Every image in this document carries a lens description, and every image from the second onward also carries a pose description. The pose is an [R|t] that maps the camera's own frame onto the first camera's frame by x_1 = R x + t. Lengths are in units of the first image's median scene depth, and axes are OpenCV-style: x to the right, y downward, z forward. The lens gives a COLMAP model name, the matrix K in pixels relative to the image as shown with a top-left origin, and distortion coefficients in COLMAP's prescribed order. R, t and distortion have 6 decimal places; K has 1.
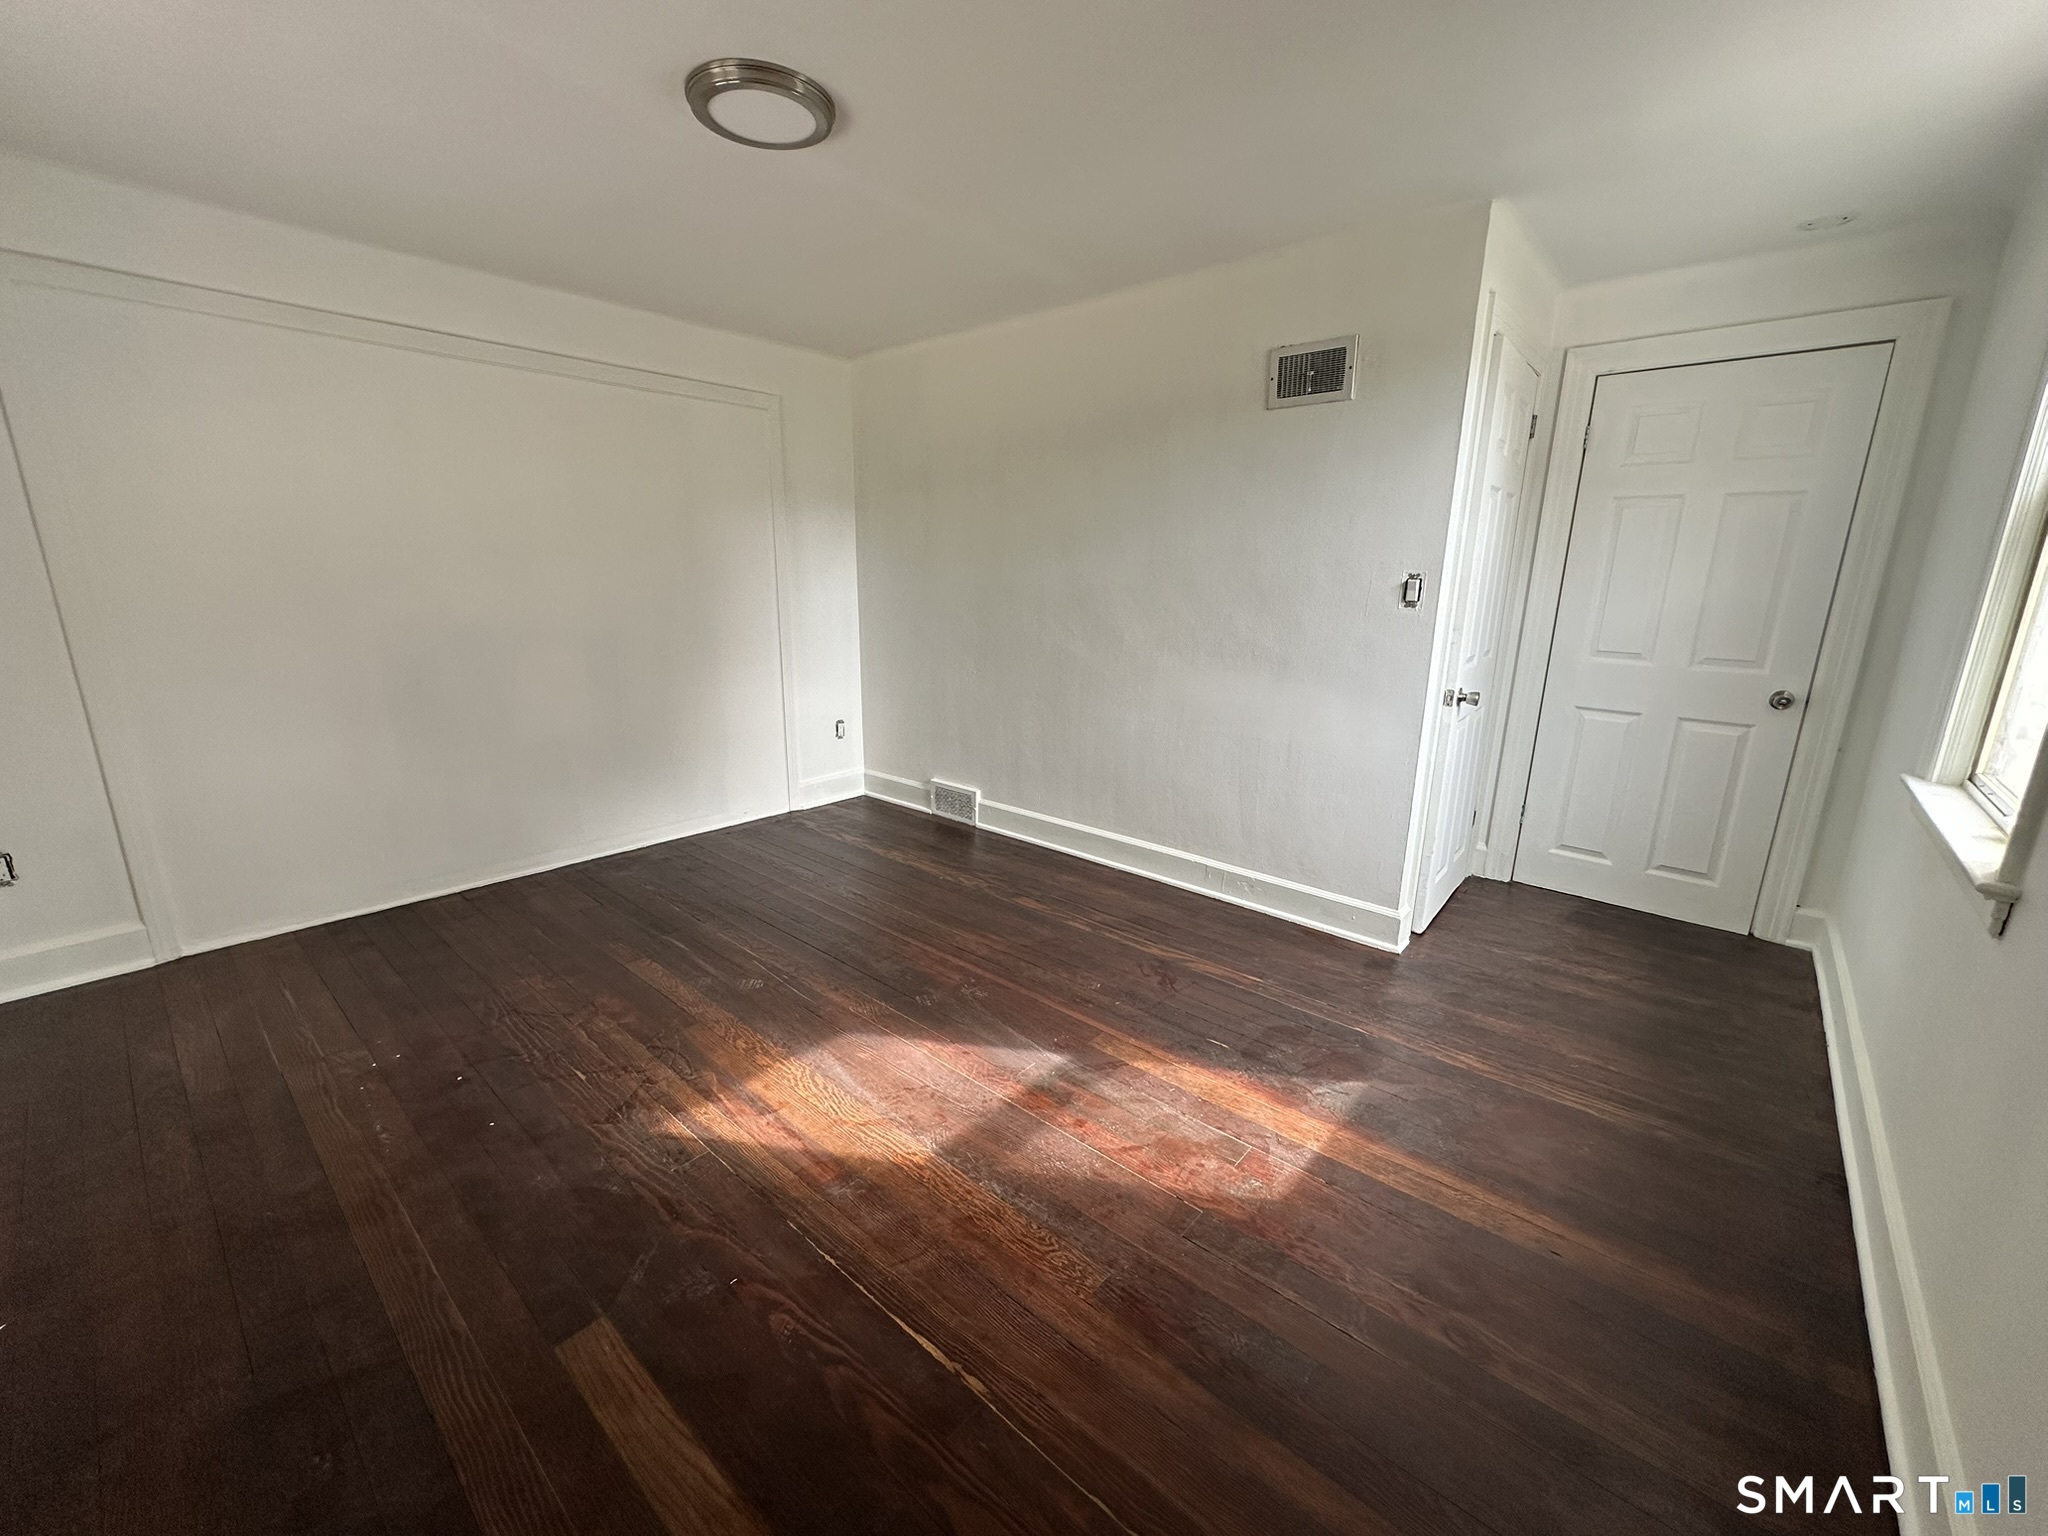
lens RADIAL K [[821.5, 0, 1021.6], [0, 821.5, 770.2], [0, 0, 1]] dist [0.020176, -0.000014]
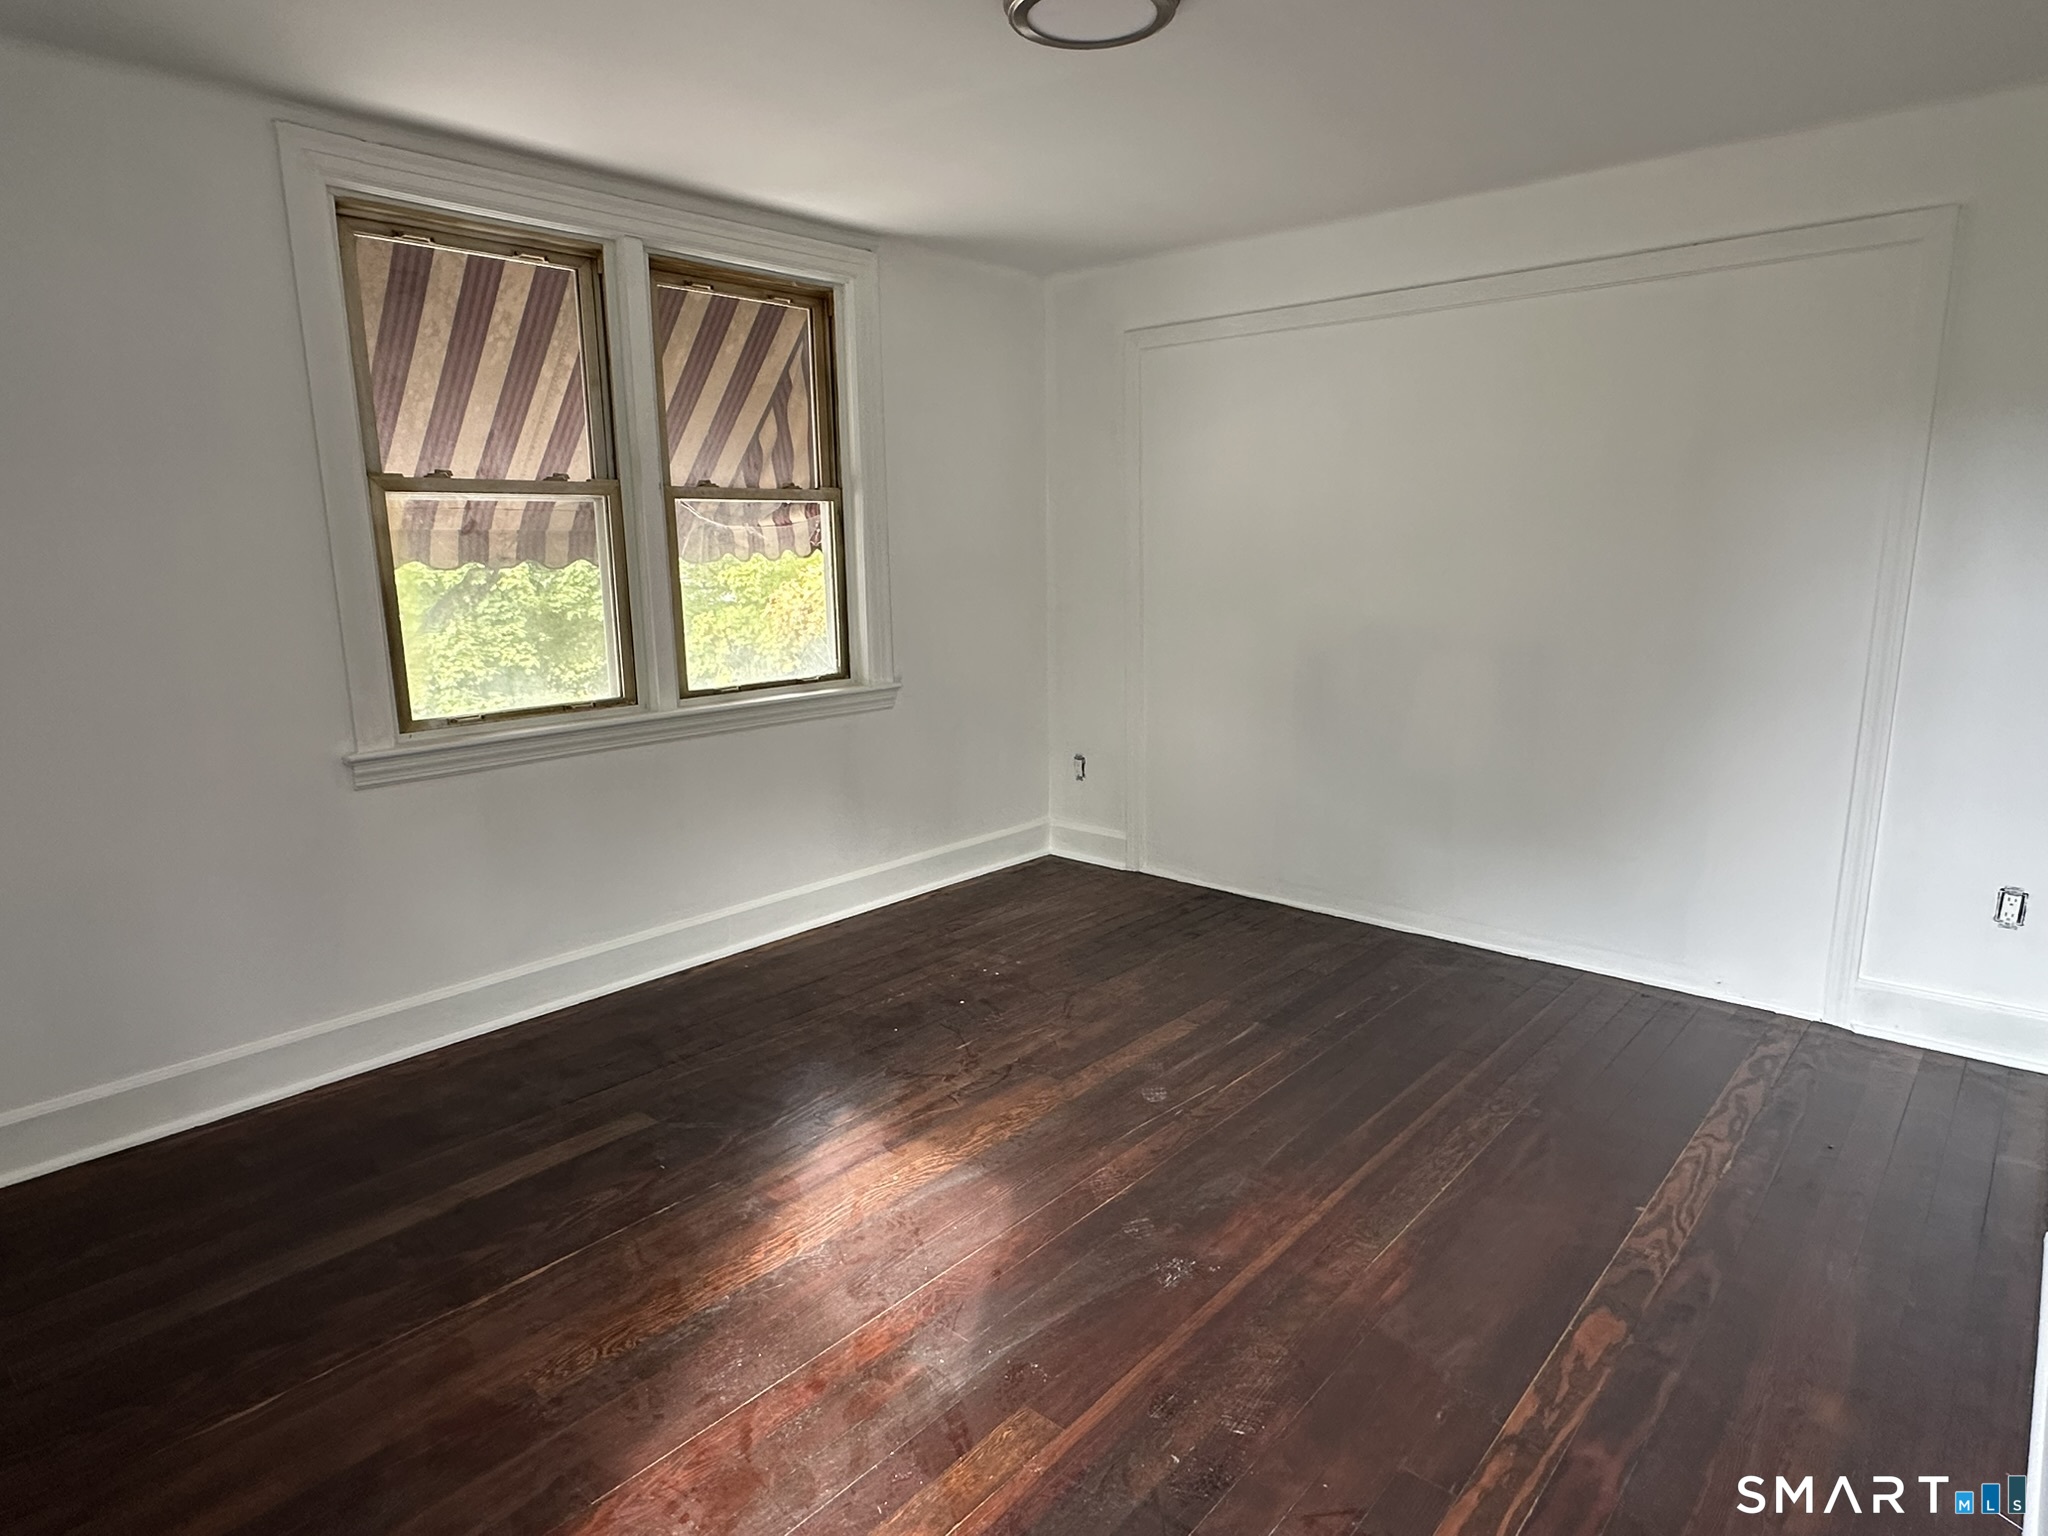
lens RADIAL K [[1119.5, 0, 938.9], [0, 1119.5, 764.1], [0, 0, 1]] dist [-0.000266, -0.000317]
pose [[-0.020337, 0.185397, -0.982453, 0.643733], [-0.226585, 0.956234, 0.185139, -0.181584], [0.973779, 0.226374, 0.022561, 0.716007]]
